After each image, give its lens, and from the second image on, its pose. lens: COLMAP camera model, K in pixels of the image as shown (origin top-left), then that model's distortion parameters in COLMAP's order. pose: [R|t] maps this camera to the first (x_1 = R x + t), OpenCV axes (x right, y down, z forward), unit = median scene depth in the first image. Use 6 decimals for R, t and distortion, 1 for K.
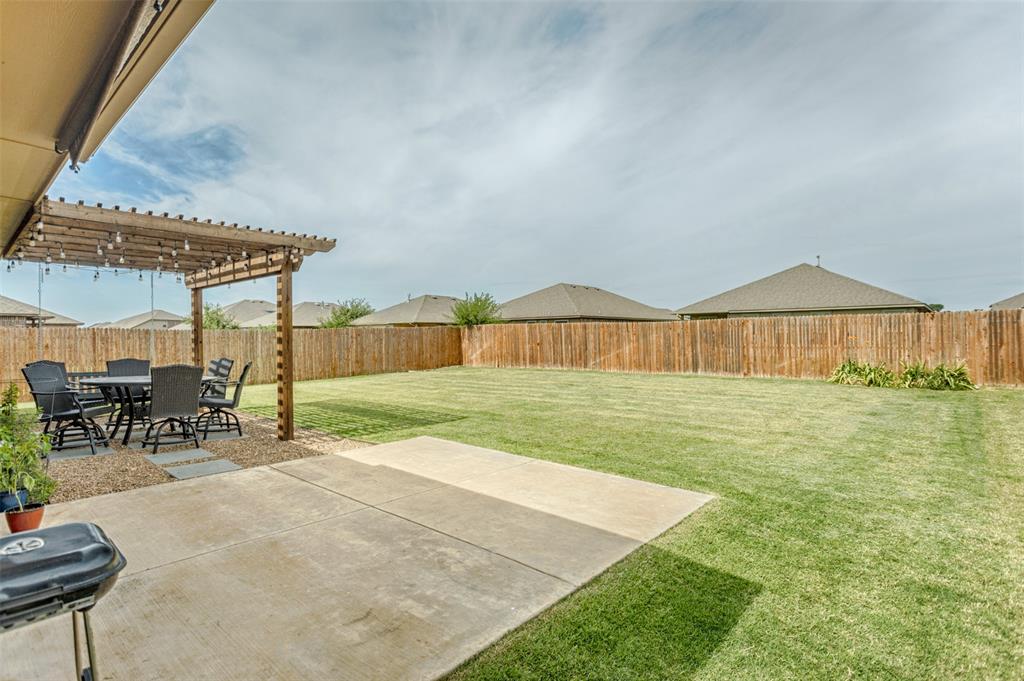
lens RADIAL K [[497.6, 0, 510.7], [0, 497.6, 338.9], [0, 0, 1]] dist [-0.005647, 0.001546]
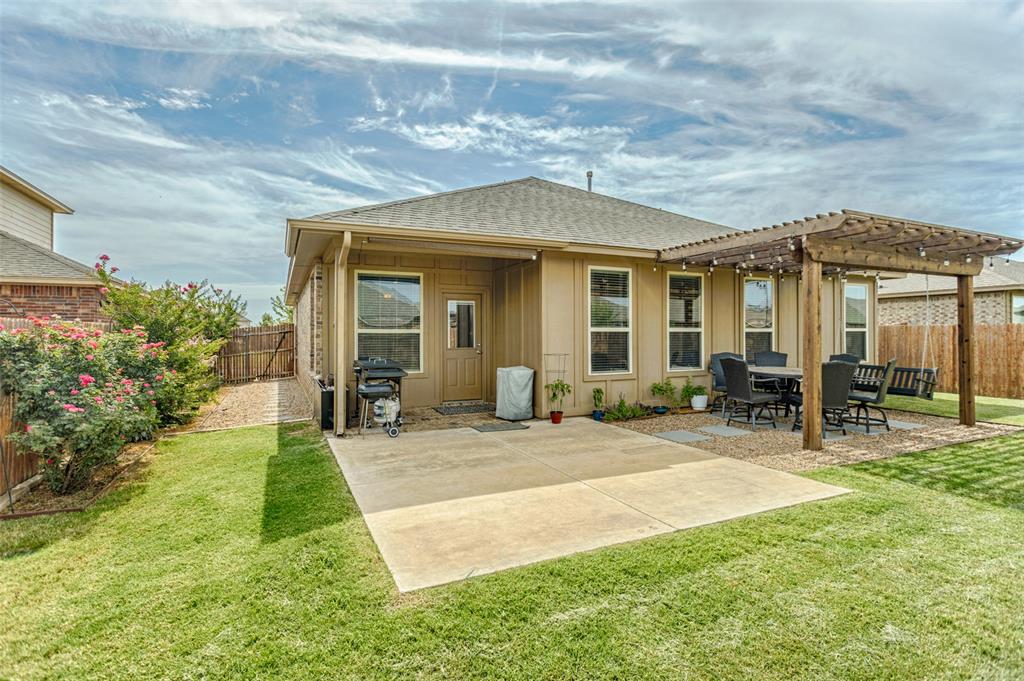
lens RADIAL K [[497.6, 0, 516.8], [0, 497.6, 335.2], [0, 0, 1]] dist [-0.005647, 0.001546]
pose [[-0.388947, 0.001237, -0.921259, 0.500829], [-0.001889, 0.999996, 0.002140, -0.001664], [0.921258, 0.002572, -0.388943, 0.750997]]
